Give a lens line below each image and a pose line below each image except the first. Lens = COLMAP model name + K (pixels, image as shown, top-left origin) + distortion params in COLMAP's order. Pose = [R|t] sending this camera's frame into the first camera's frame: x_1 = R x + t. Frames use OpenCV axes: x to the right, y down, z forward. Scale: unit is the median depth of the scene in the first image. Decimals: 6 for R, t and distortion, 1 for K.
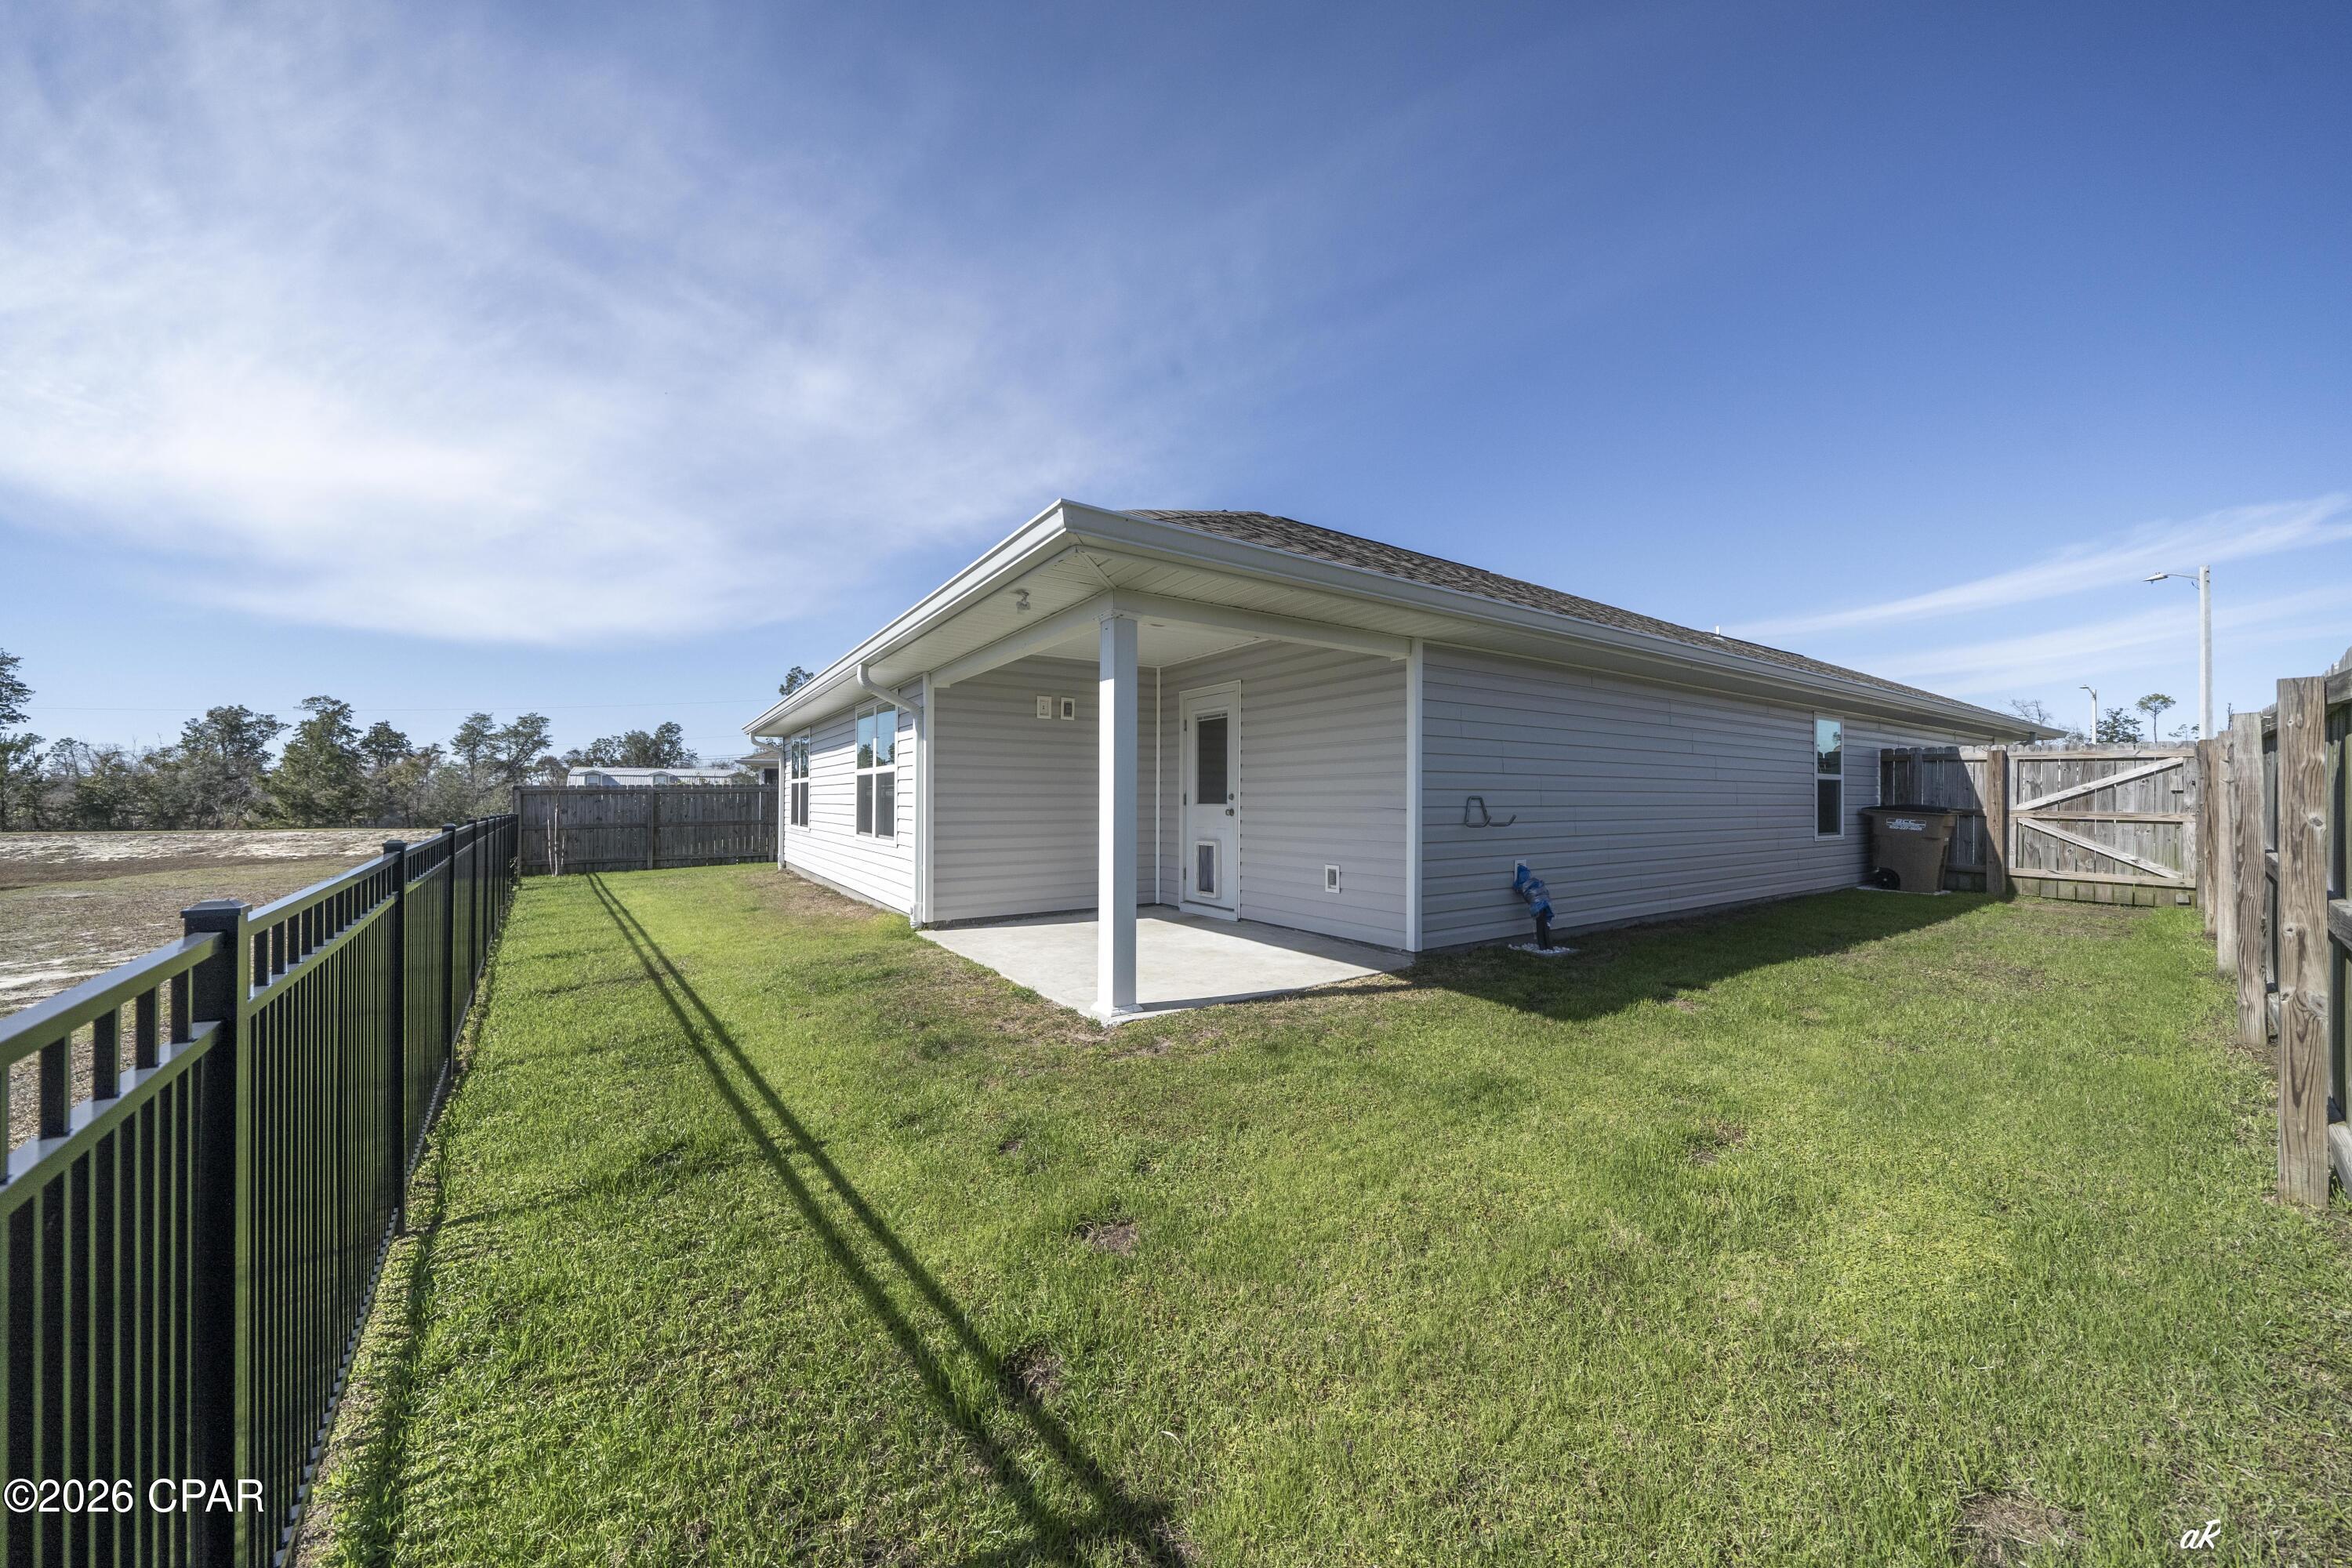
lens RADIAL K [[813.1, 0, 1179.7], [0, 813.1, 790.6], [0, 0, 1]] dist [0.001980, -0.000379]
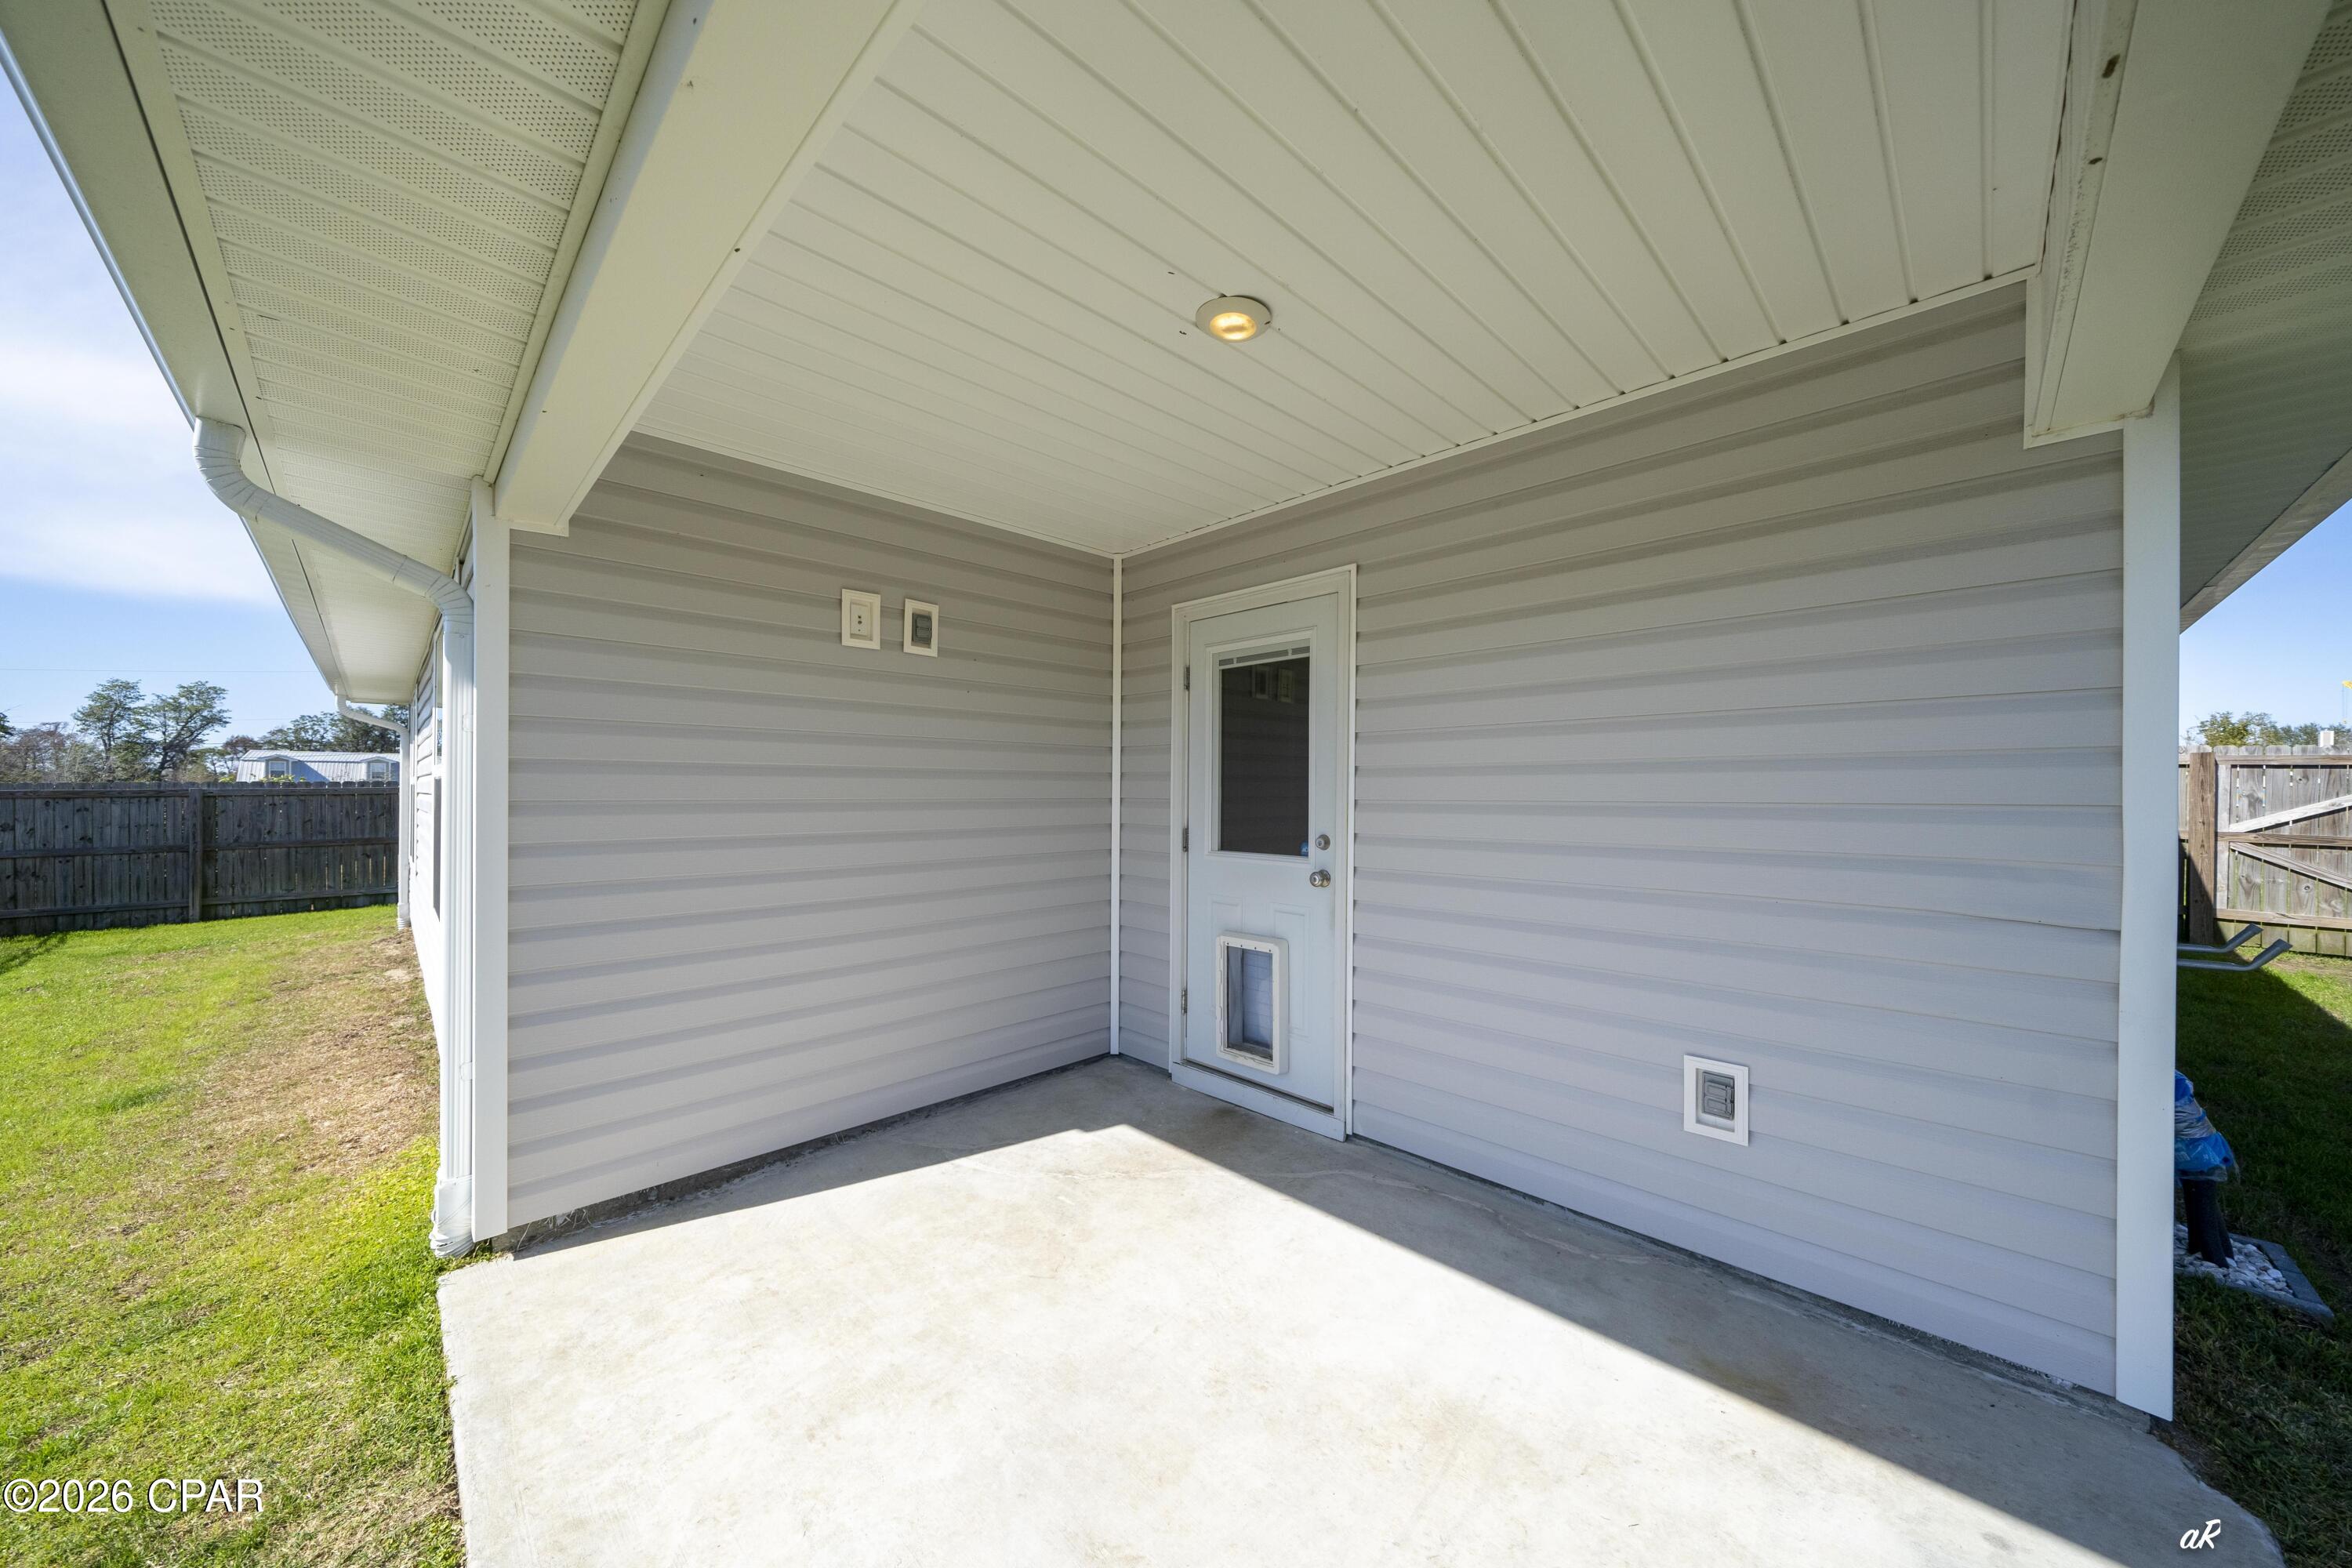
lens RADIAL K [[813.1, 0, 1172.8], [0, 813.1, 791.1], [0, 0, 1]] dist [0.001980, -0.000379]
pose [[0.983219, 0.002564, 0.182409, -0.082378], [-0.004670, 0.999927, 0.011118, -0.021224], [-0.182367, -0.011783, 0.983160, 0.536718]]
